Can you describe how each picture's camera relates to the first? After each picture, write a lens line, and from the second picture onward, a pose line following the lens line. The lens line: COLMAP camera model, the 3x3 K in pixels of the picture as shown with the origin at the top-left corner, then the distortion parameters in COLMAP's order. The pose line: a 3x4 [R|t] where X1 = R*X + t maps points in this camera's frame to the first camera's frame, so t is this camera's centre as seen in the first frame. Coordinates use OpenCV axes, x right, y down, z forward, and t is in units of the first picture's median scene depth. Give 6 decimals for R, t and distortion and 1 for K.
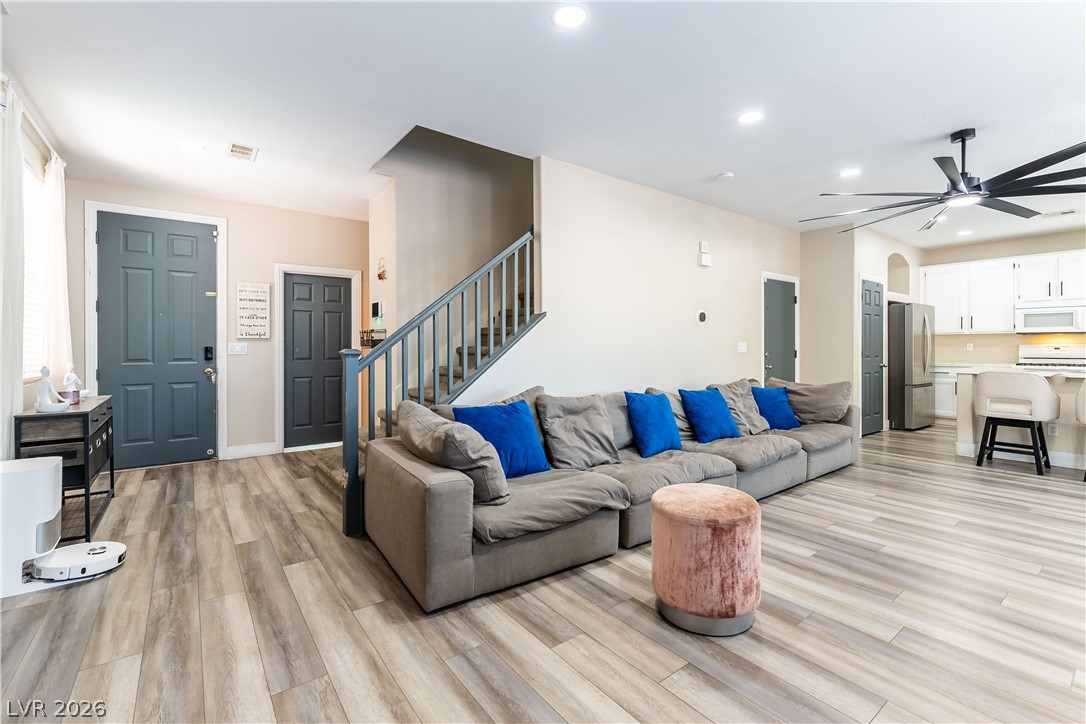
lens RADIAL K [[472.9, 0, 553.9], [0, 472.9, 349.0], [0, 0, 1]] dist [0.000423, 0.000038]
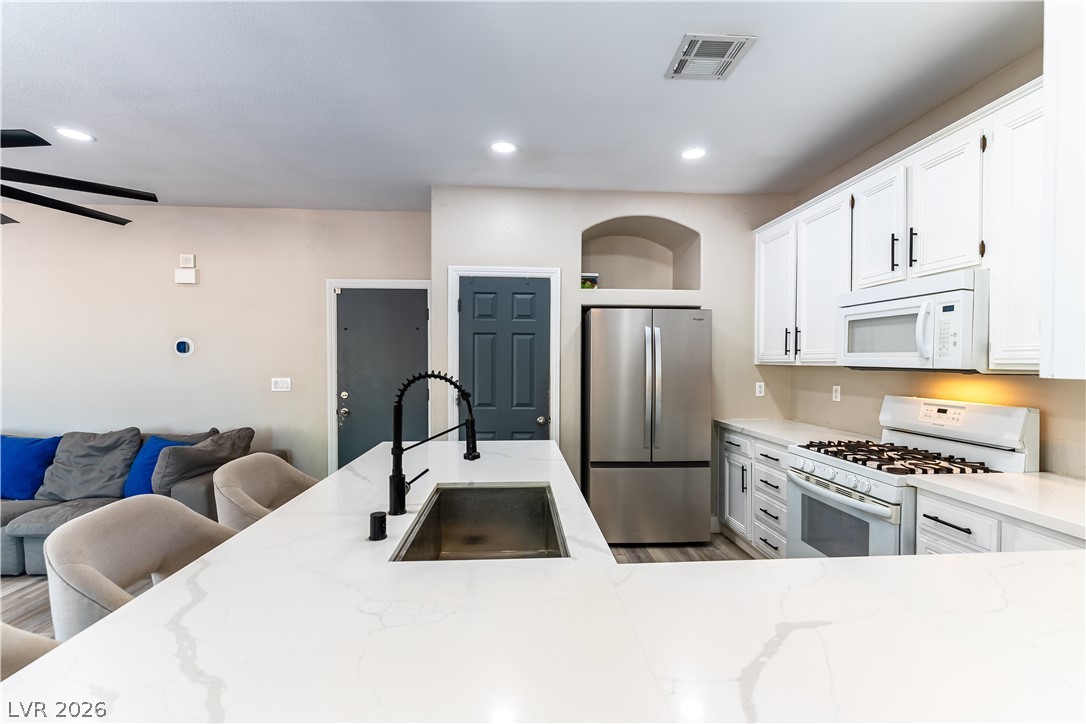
lens RADIAL K [[472.9, 0, 546.2], [0, 472.9, 368.4], [0, 0, 1]] dist [0.000423, 0.000038]
pose [[0.832011, 0.013652, -0.554591, 1.429961], [-0.007716, 0.999885, 0.013038, -0.051270], [0.554705, -0.006568, 0.832021, 0.744329]]
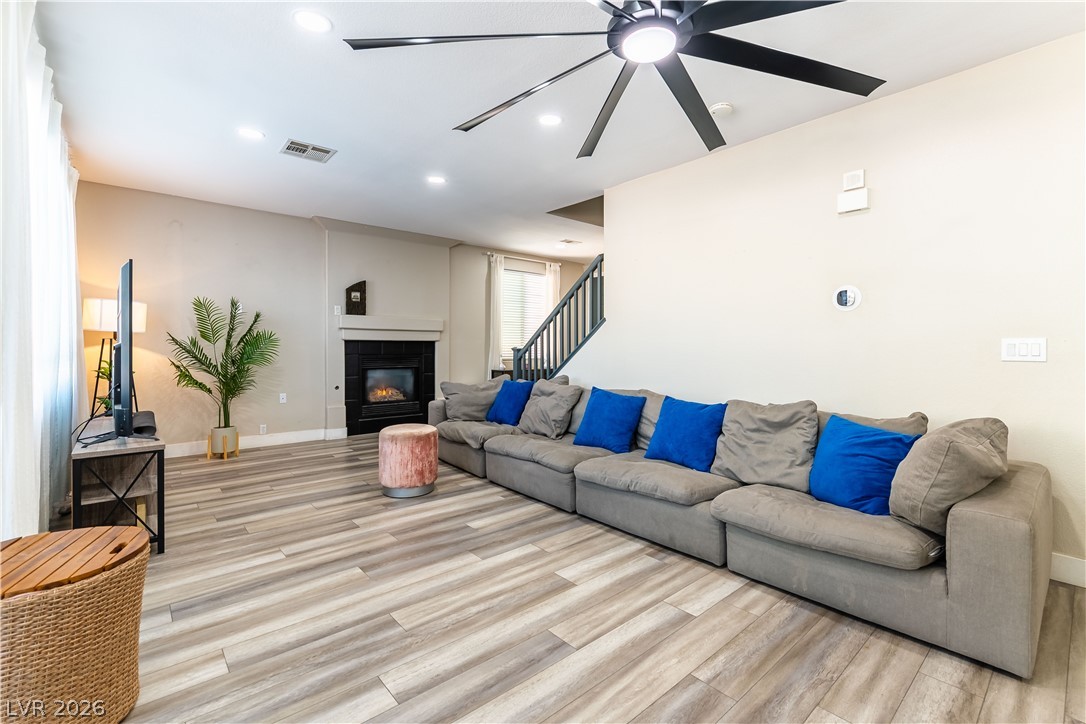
lens RADIAL K [[472.9, 0, 546.1], [0, 472.9, 354.7], [0, 0, 1]] dist [0.000423, 0.000038]
pose [[0.061567, 0.010409, -0.998049, 0.995986], [-0.010142, 0.999901, 0.009803, 0.002310], [0.998051, 0.009519, 0.061667, 0.649361]]
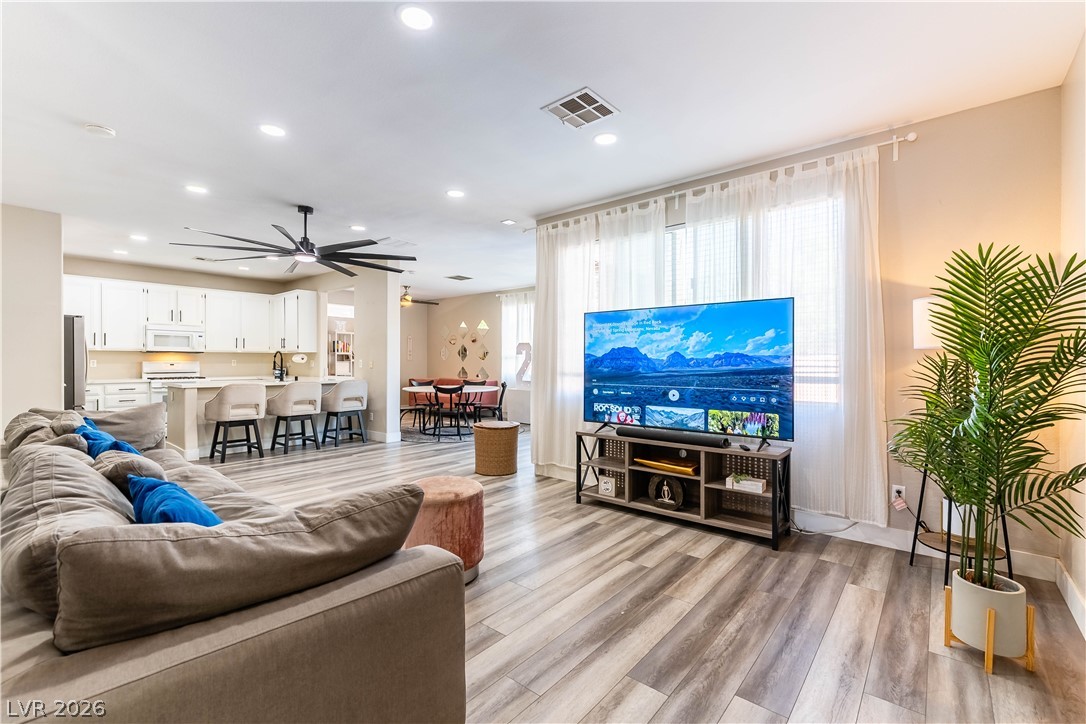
lens RADIAL K [[472.9, 0, 541.1], [0, 472.9, 360.6], [0, 0, 1]] dist [0.000423, 0.000038]
pose [[-0.208258, 0.001333, 0.978073, -0.454015], [0.004404, 0.999990, -0.000425, -0.009922], [-0.978064, 0.004219, -0.208261, 0.460807]]
